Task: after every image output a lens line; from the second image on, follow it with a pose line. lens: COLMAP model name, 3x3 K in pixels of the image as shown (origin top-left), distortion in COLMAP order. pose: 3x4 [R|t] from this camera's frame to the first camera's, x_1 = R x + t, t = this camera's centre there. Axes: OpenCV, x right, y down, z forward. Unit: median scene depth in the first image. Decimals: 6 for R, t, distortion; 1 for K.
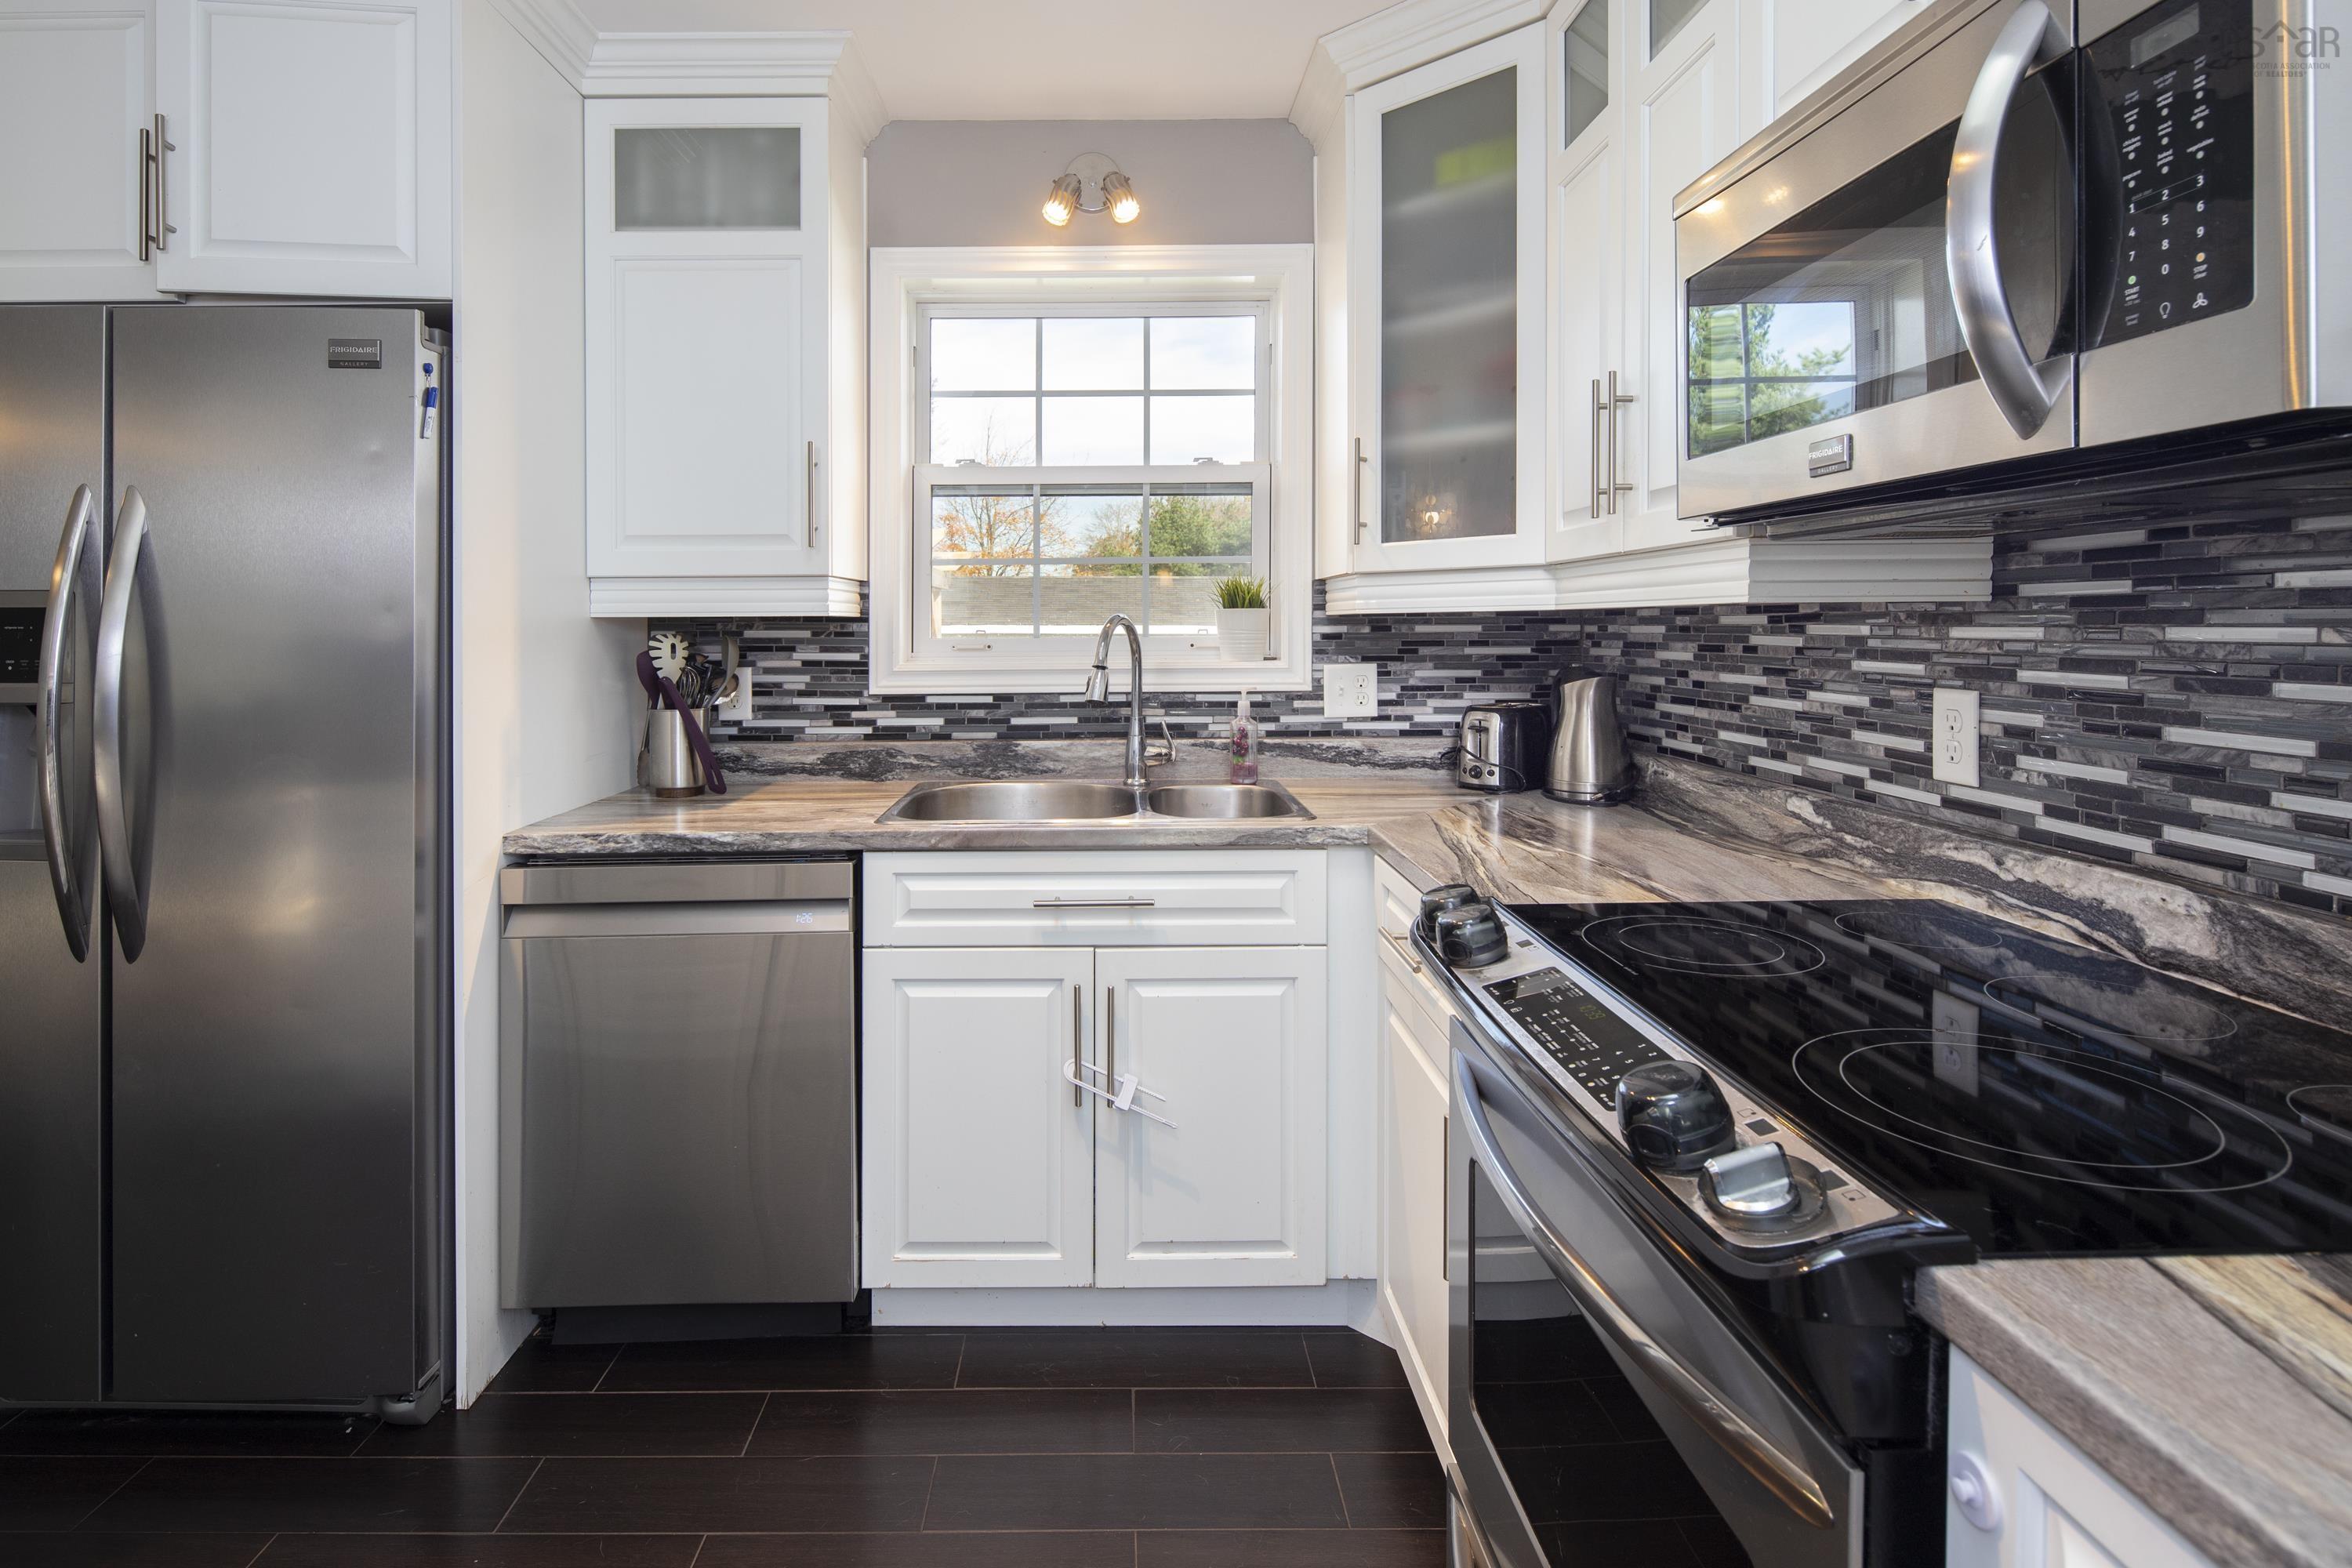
lens RADIAL K [[1160.1, 0, 1113.1], [0, 1160.1, 625.2], [0, 0, 1]] dist [-0.001817, -0.000660]
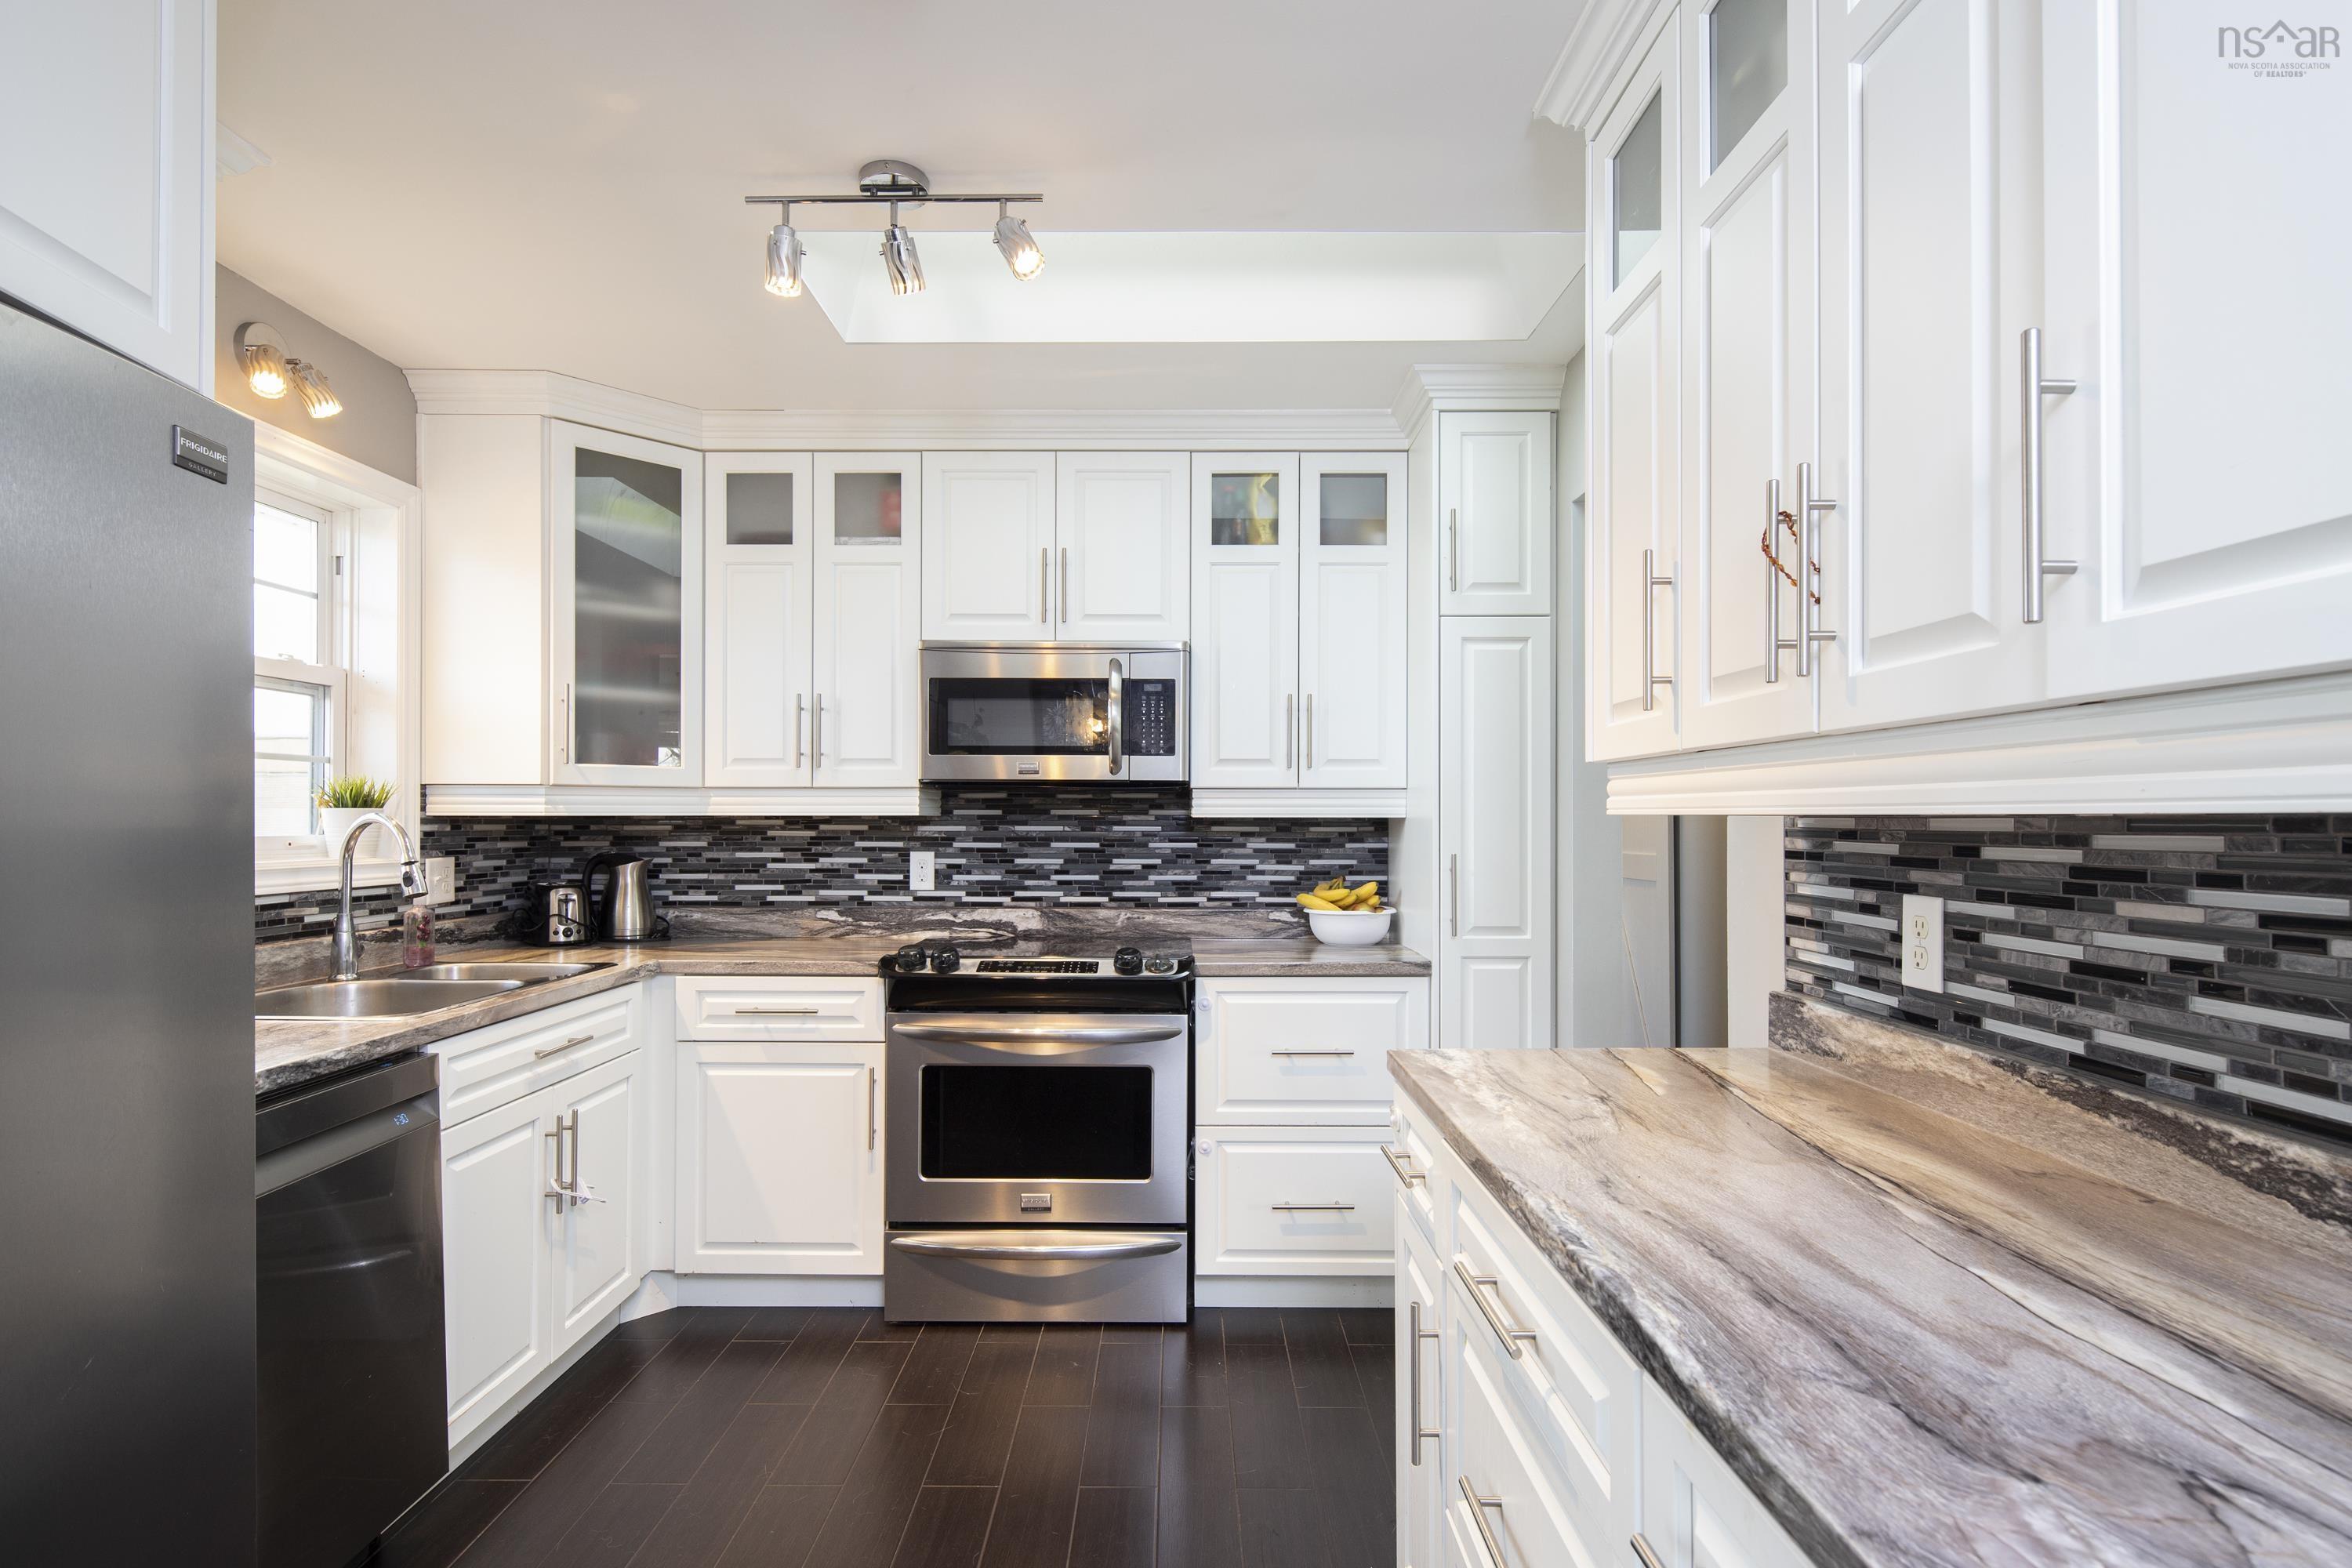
lens RADIAL K [[1127.0, 0, 1167.2], [0, 1127.0, 812.8], [0, 0, 1]] dist [0.030899, 0.000278]
pose [[0.017917, 0.013279, 0.999751, -1.027692], [-0.001379, 0.999911, -0.013257, 0.002739], [-0.999839, -0.001141, 0.017934, 0.274599]]
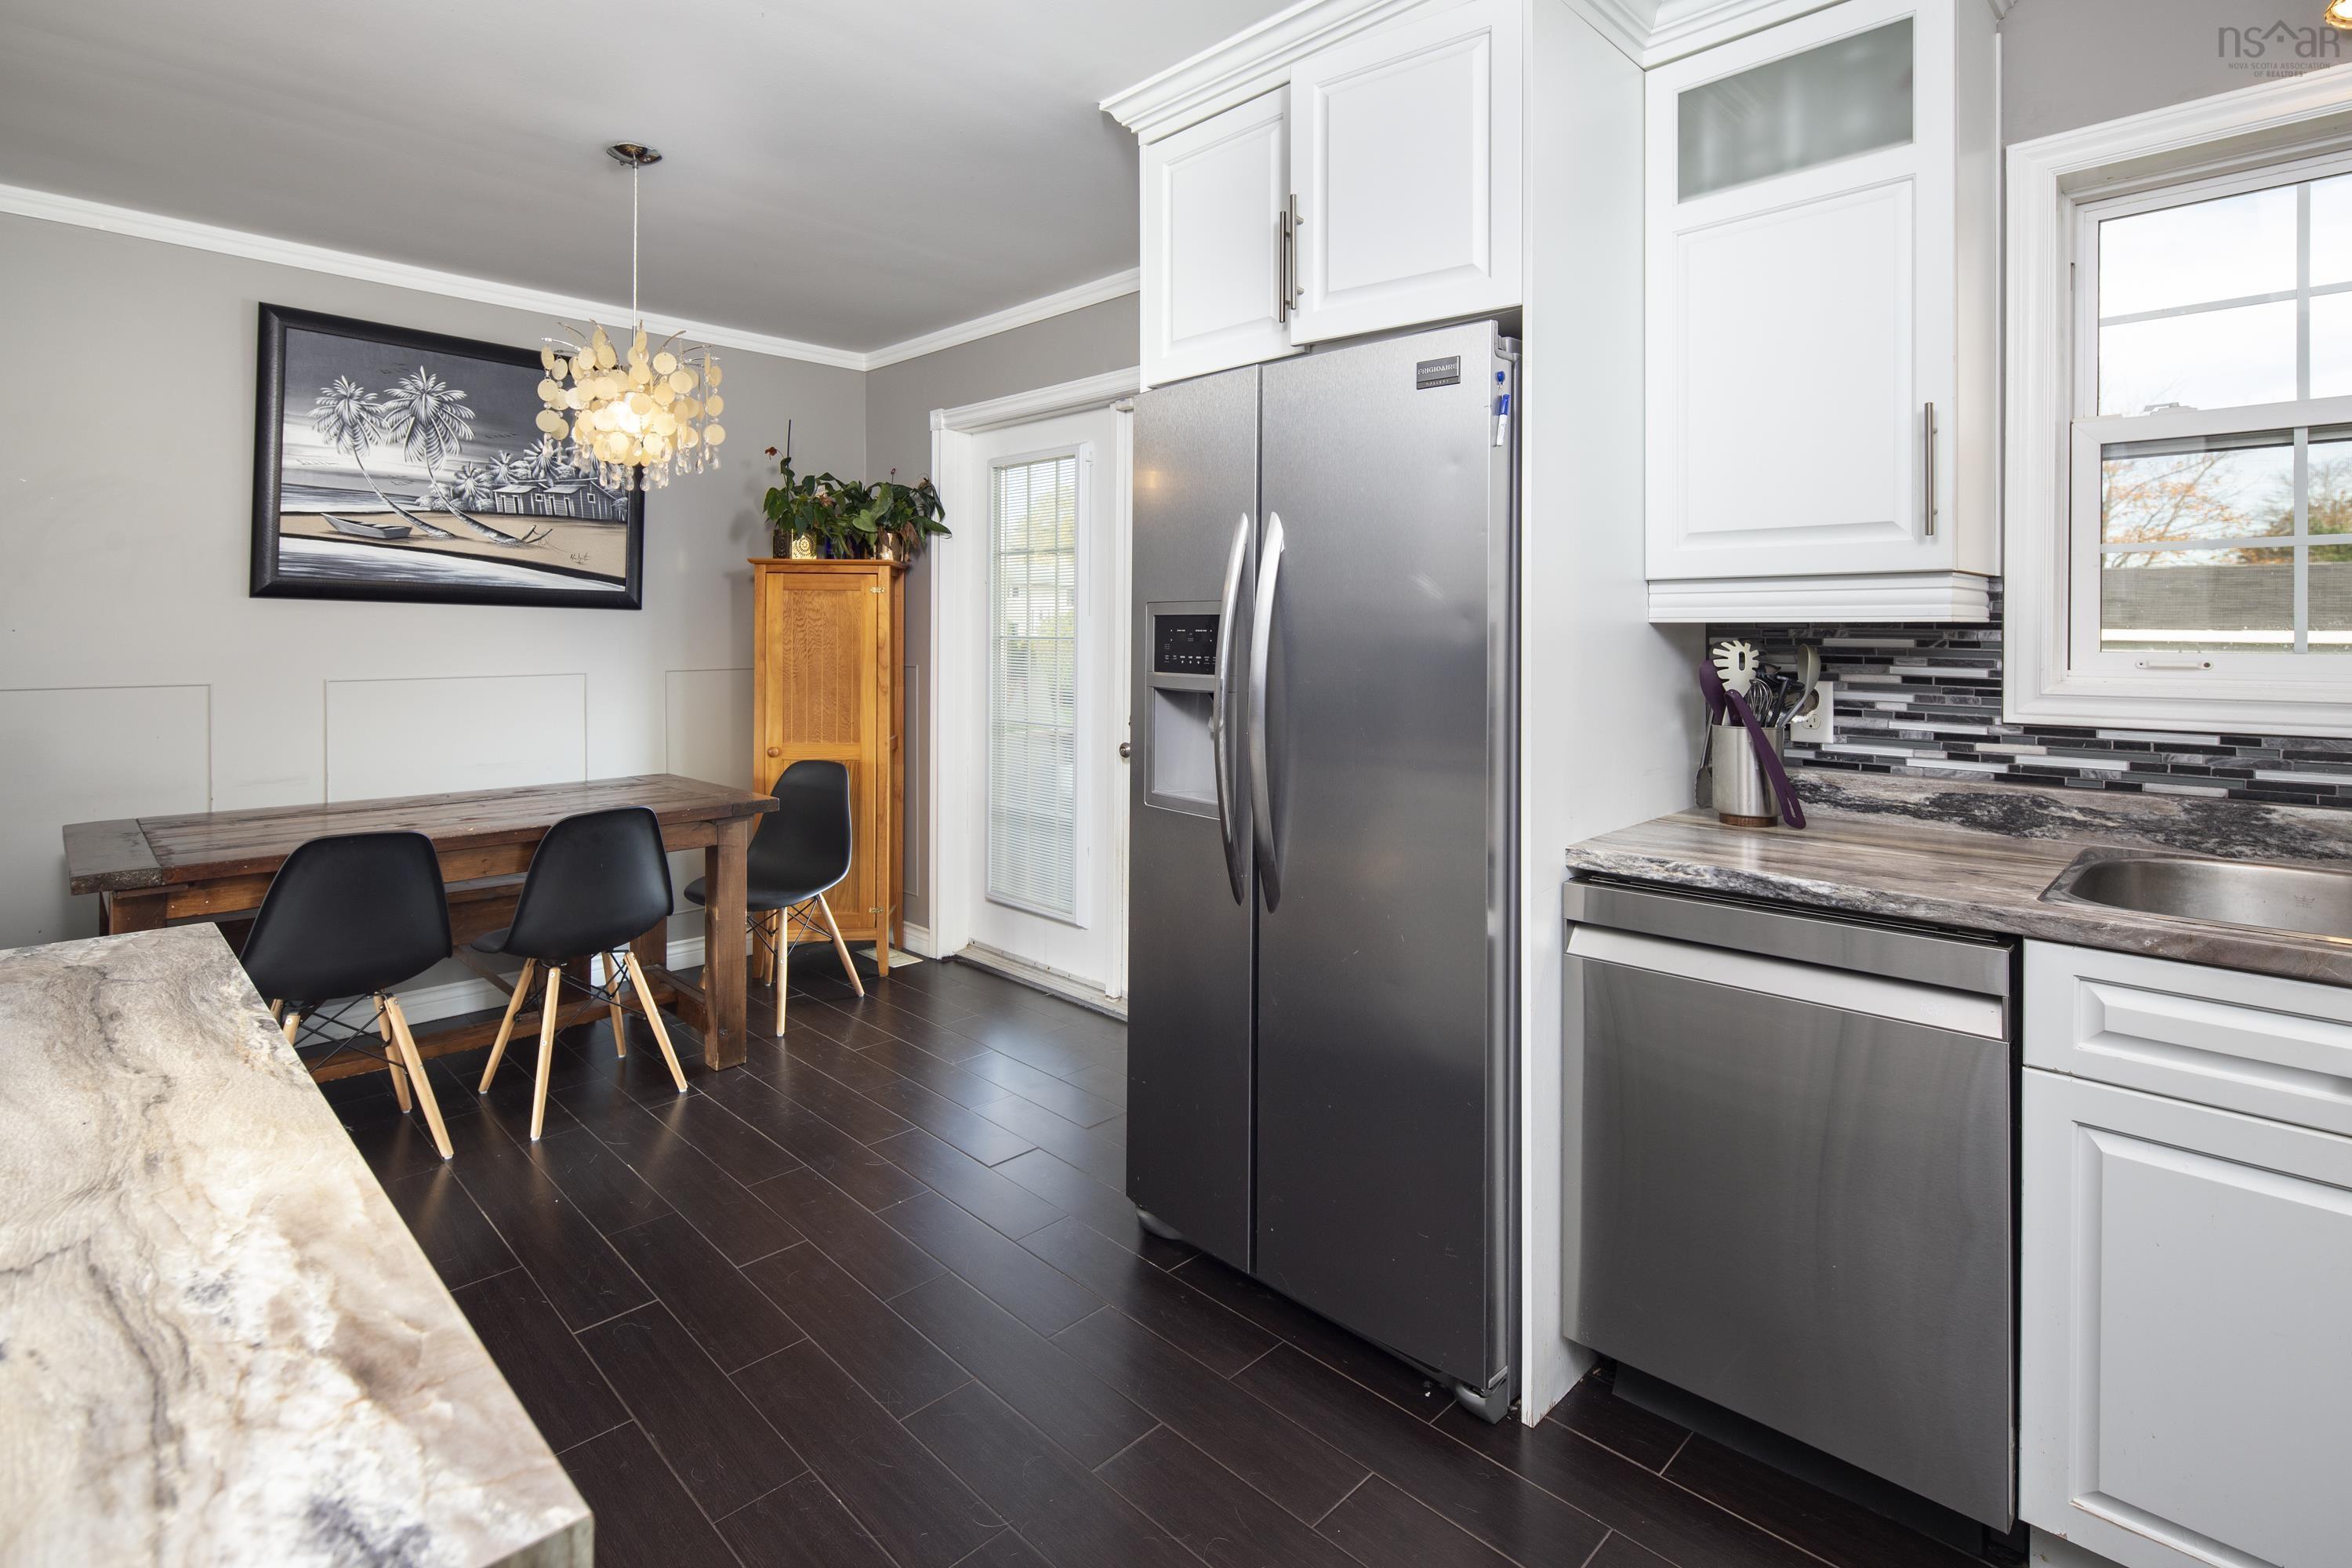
lens RADIAL K [[1131.6, 0, 1162.2], [0, 1131.6, 629.0], [0, 0, 1]] dist [-0.002037, -0.000355]
pose [[0.700760, 0.006761, -0.713365, -0.072674], [-0.005476, 0.999977, 0.004098, -0.003145], [0.713376, 0.001035, 0.700780, 0.077146]]
